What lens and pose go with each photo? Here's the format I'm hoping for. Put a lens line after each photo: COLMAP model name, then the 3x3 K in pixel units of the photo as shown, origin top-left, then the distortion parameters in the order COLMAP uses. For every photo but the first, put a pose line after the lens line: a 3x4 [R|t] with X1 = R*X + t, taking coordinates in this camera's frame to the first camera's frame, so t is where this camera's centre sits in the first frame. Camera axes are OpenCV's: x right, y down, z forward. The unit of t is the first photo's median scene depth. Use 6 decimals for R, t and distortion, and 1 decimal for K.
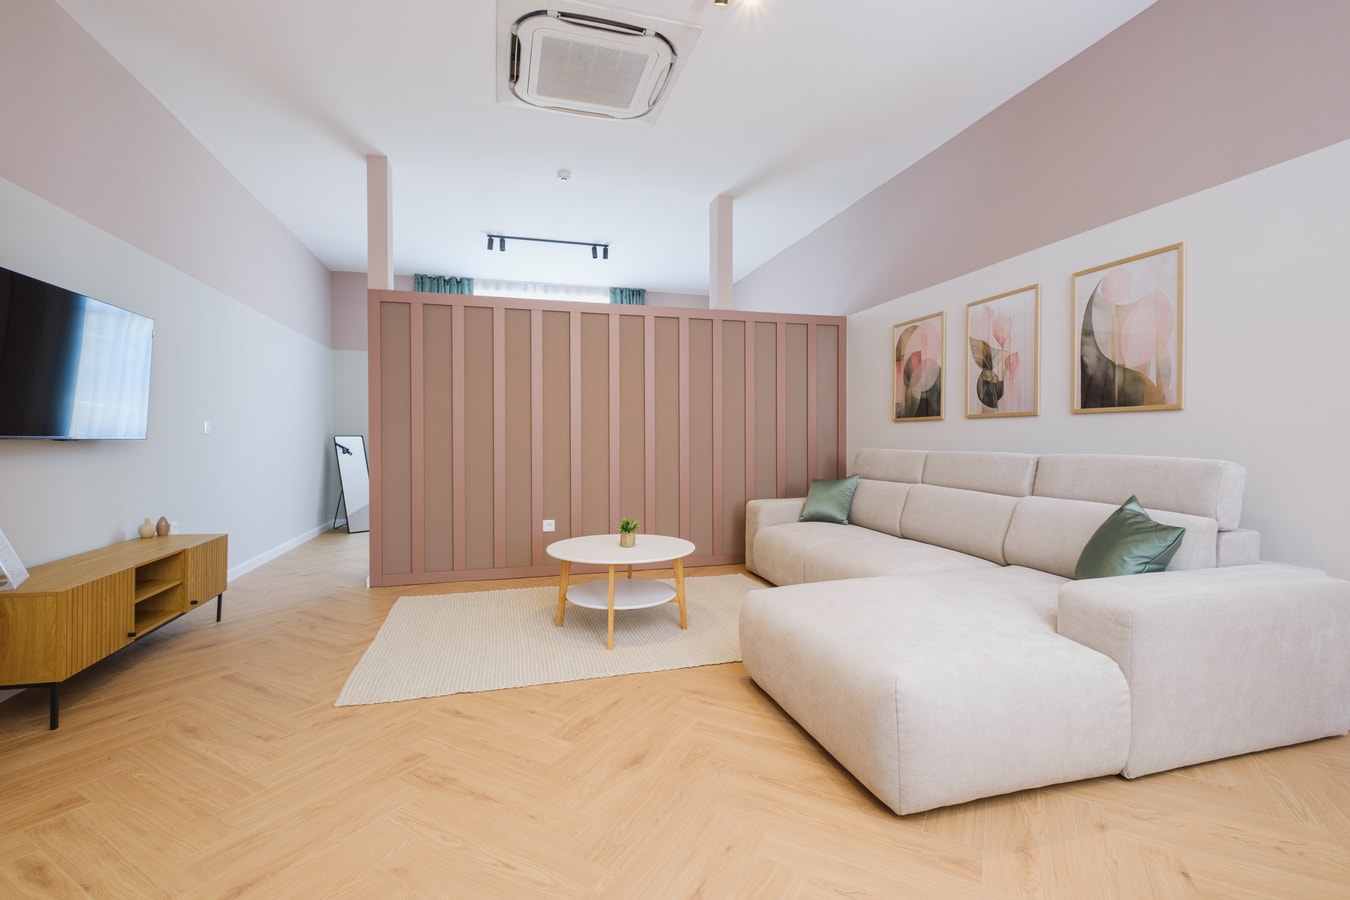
lens RADIAL K [[588.7, 0, 671.7], [0, 588.7, 449.2], [0, 0, 1]] dist [0.000211, -0.000075]
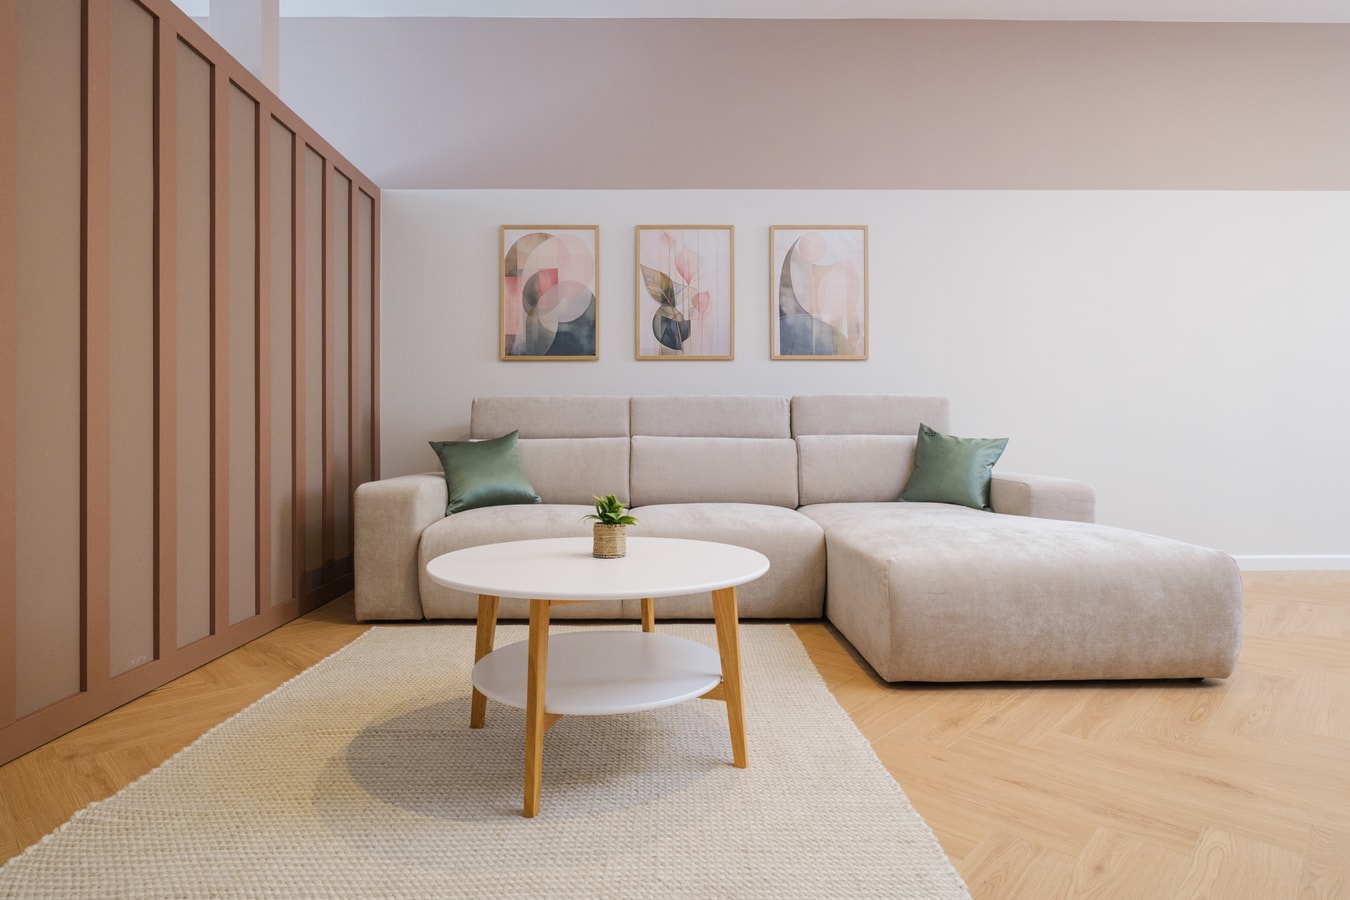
lens RADIAL K [[737.7, 0, 672.1], [0, 737.7, 437.5], [0, 0, 1]] dist [-0.007310, -0.001448]
pose [[0.268657, 0.003801, 0.963228, -0.535720], [0.020693, 0.999739, -0.009717, 0.074417], [-0.963013, 0.022543, 0.268509, 0.720455]]
